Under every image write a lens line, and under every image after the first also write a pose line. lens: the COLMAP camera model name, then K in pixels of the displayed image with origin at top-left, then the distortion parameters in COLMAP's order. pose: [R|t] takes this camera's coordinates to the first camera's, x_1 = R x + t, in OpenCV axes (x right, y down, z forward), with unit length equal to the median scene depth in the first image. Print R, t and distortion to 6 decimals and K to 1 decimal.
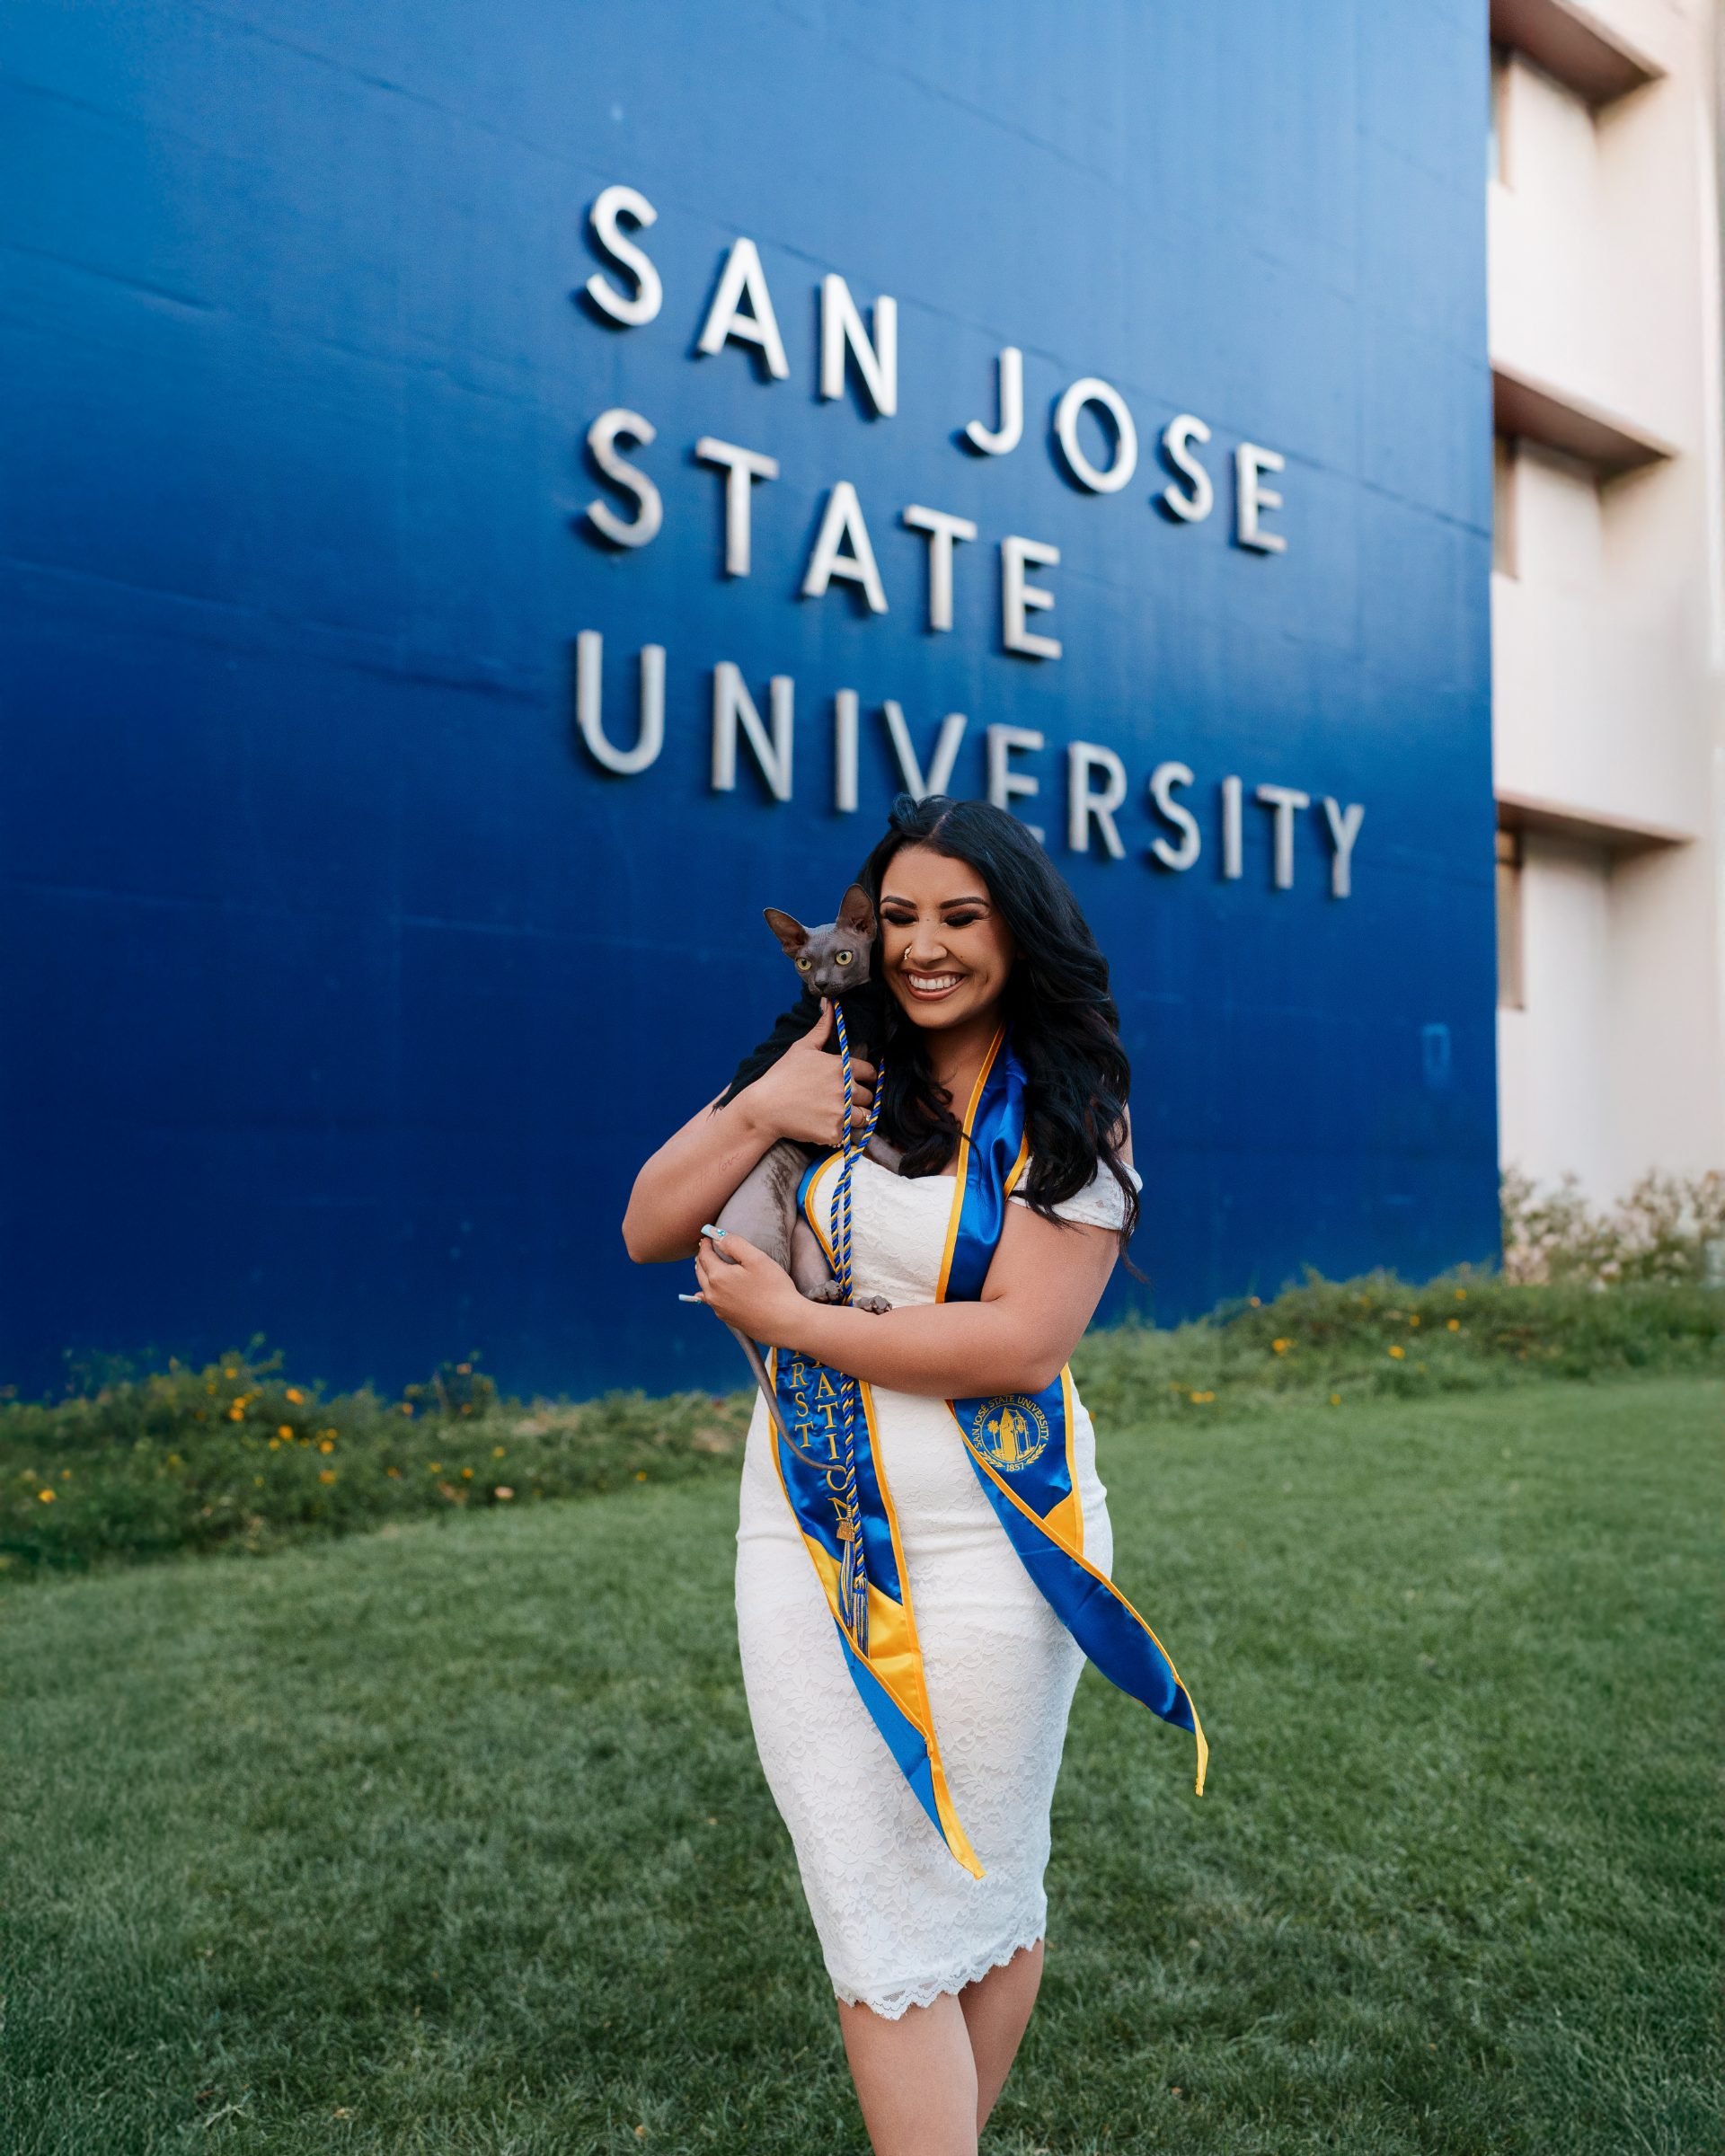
lens RADIAL K [[2108.2, 0, 863.2], [0, 2108.2, 1090.3], [0, 0, 1]] dist [0.007804, 0.012406]
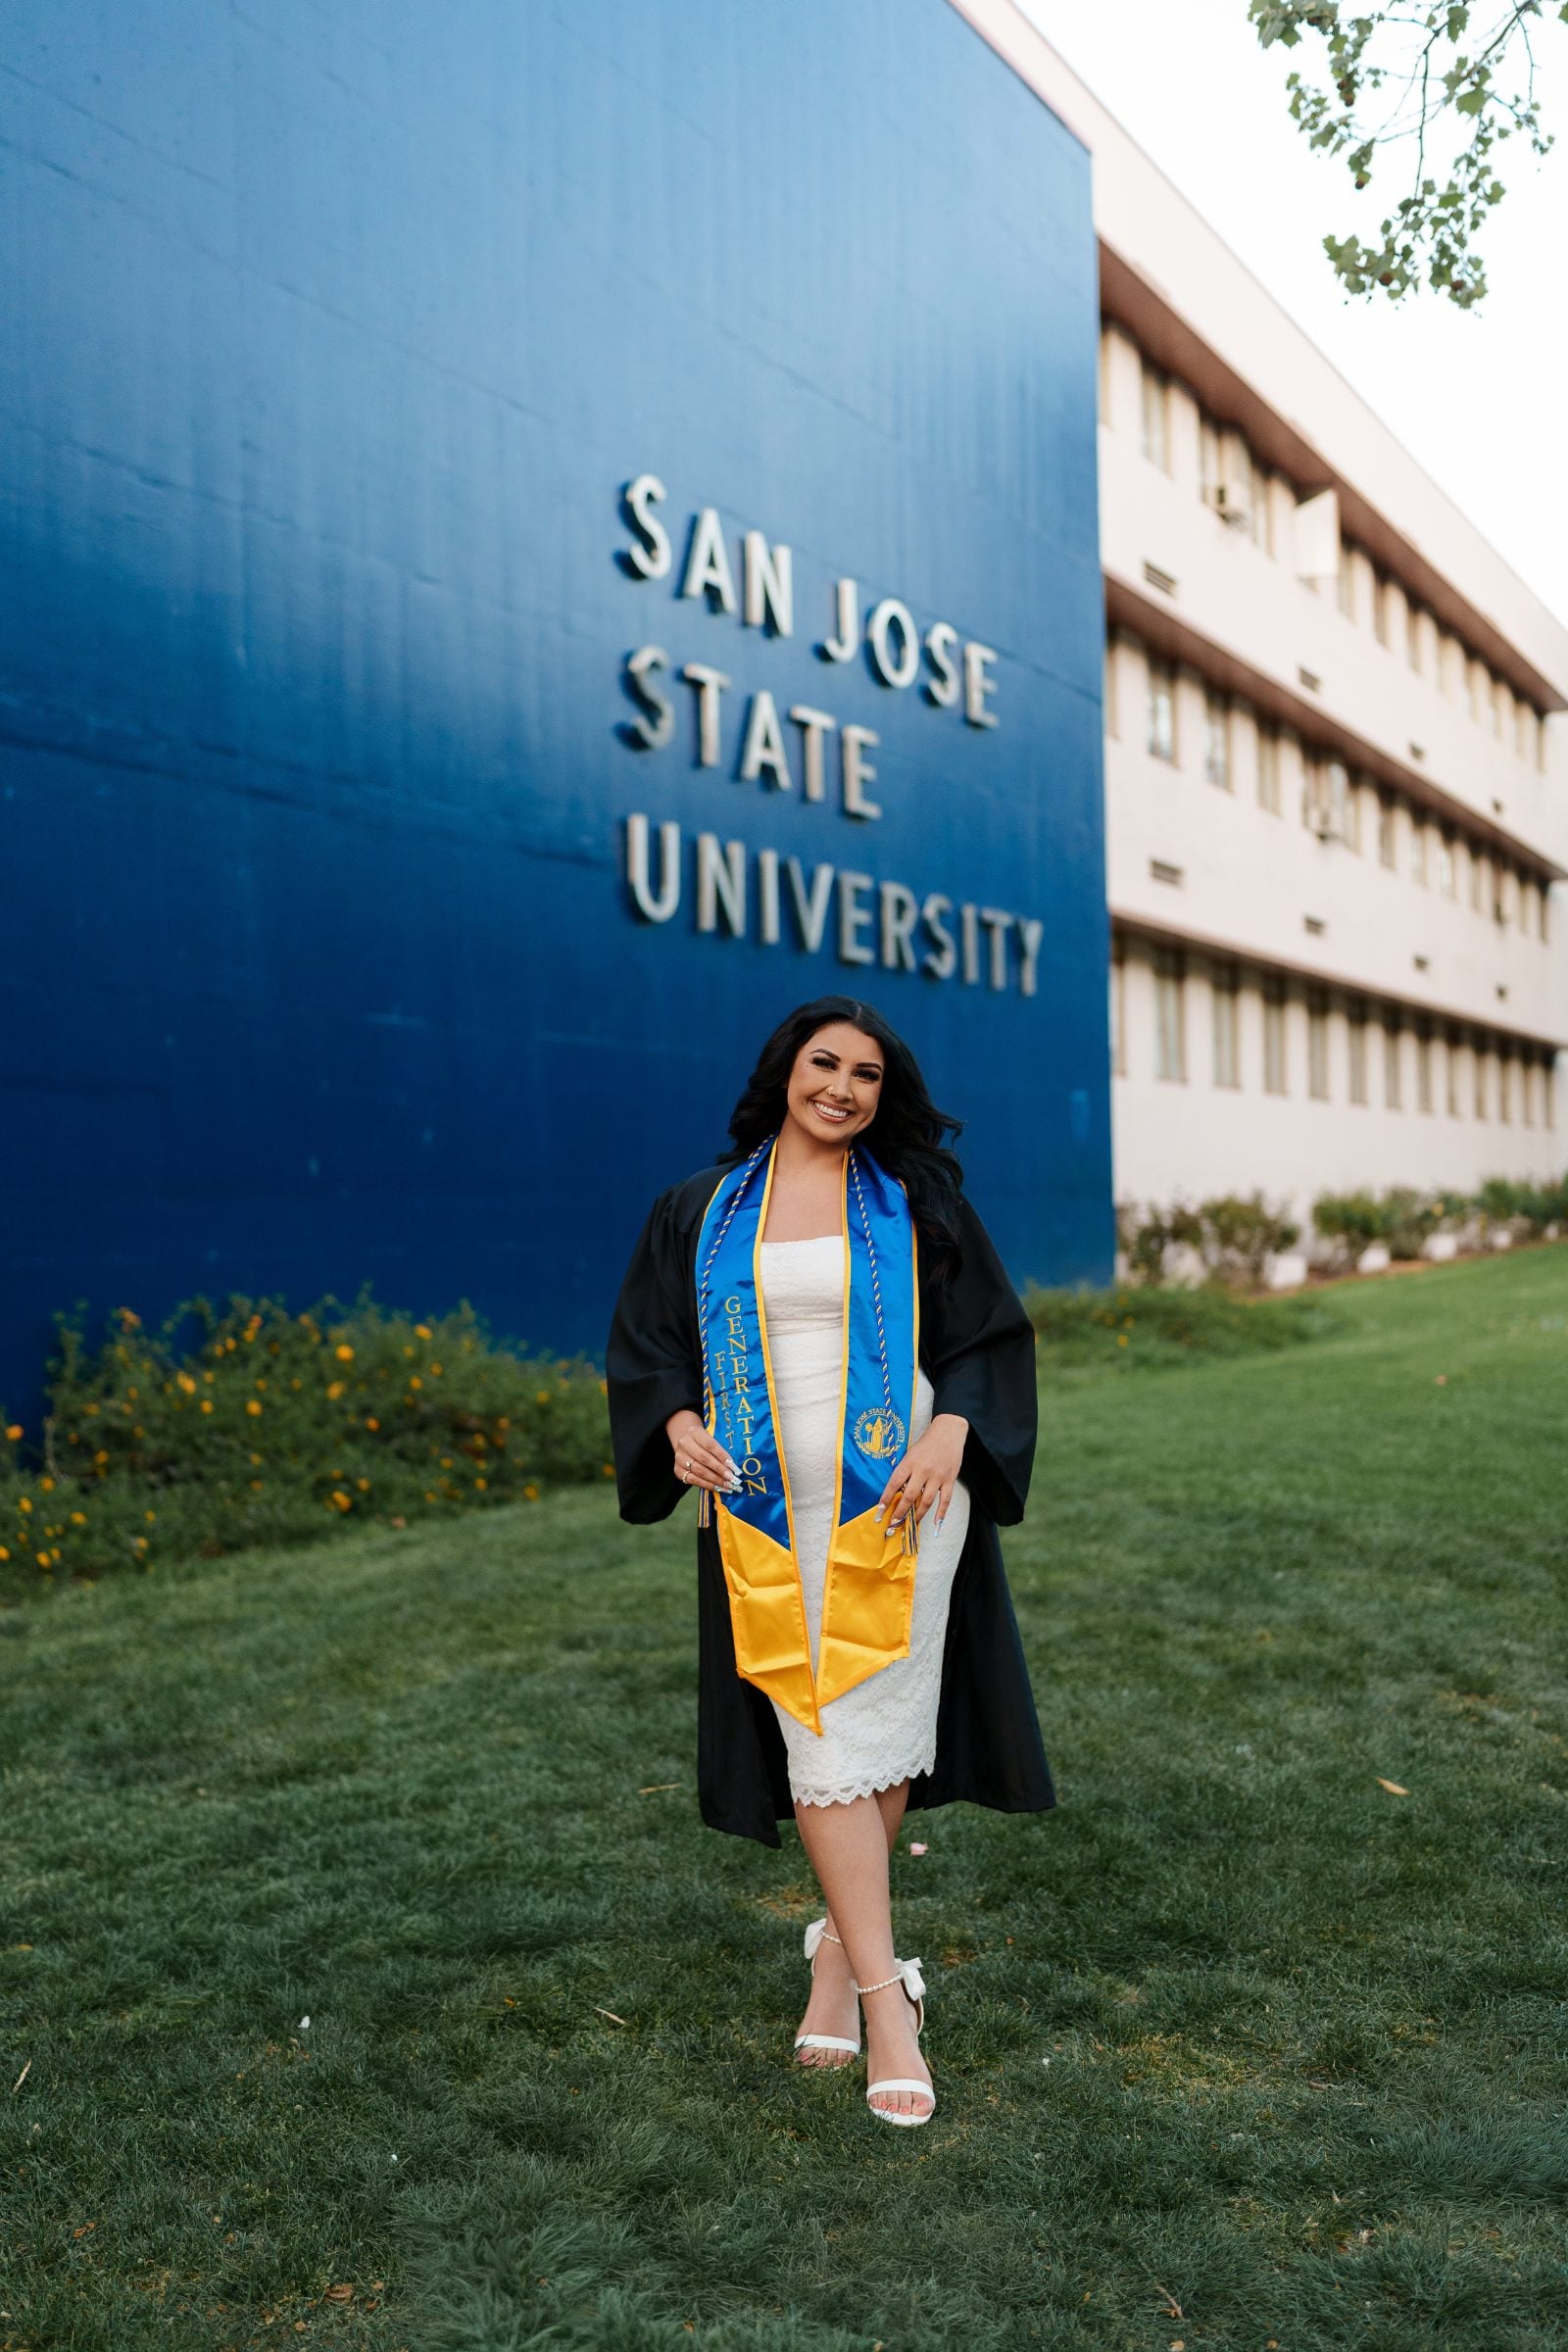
lens RADIAL K [[2299.6, 0, 784.0], [0, 2299.6, 1176.0], [0, 0, 1]] dist [0.000879, 0.003648]
pose [[0.952648, -0.011436, 0.303860, -0.437297], [0.002476, 0.999551, 0.029859, -0.029406], [-0.304065, -0.027692, 0.952249, -0.374658]]
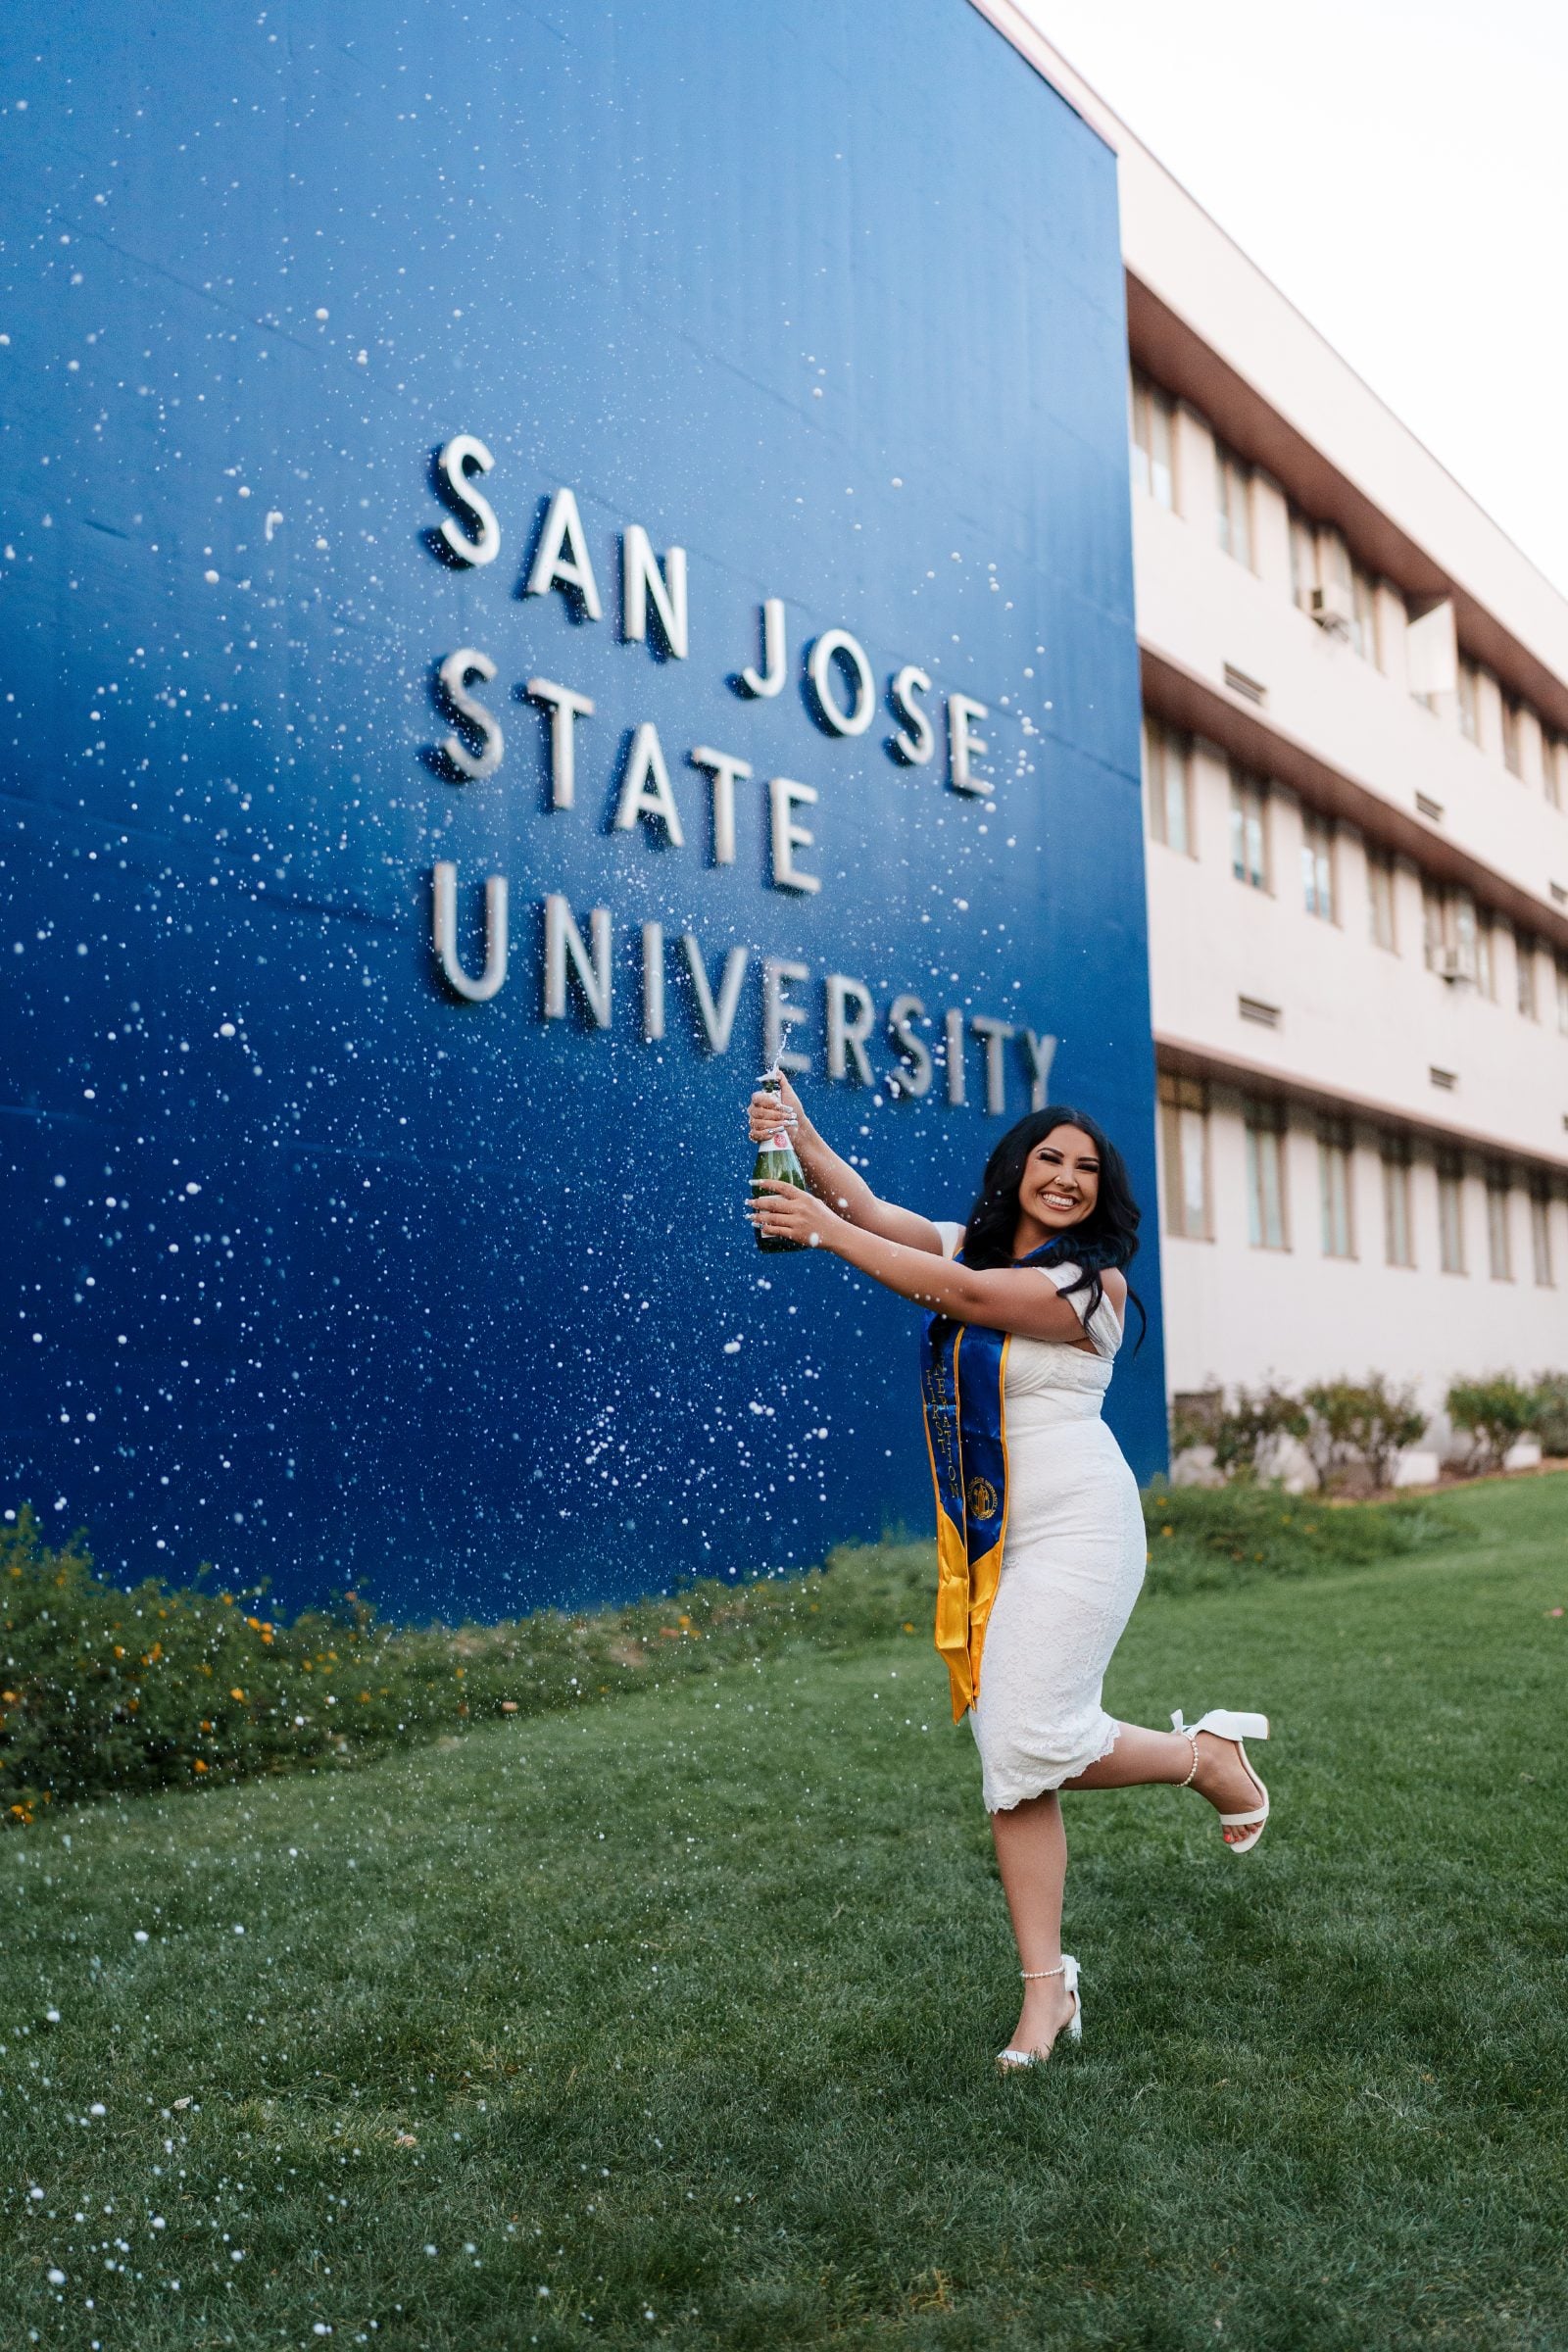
lens RADIAL K [[2286.9, 0, 776.4], [0, 2286.9, 1179.0], [0, 0, 1]] dist [-0.003052, 0.006706]
pose [[0.973181, 0.004148, 0.230003, -0.204858], [0.009203, 0.998335, -0.056945, -0.000811], [-0.229856, 0.057535, 0.971523, -0.087611]]
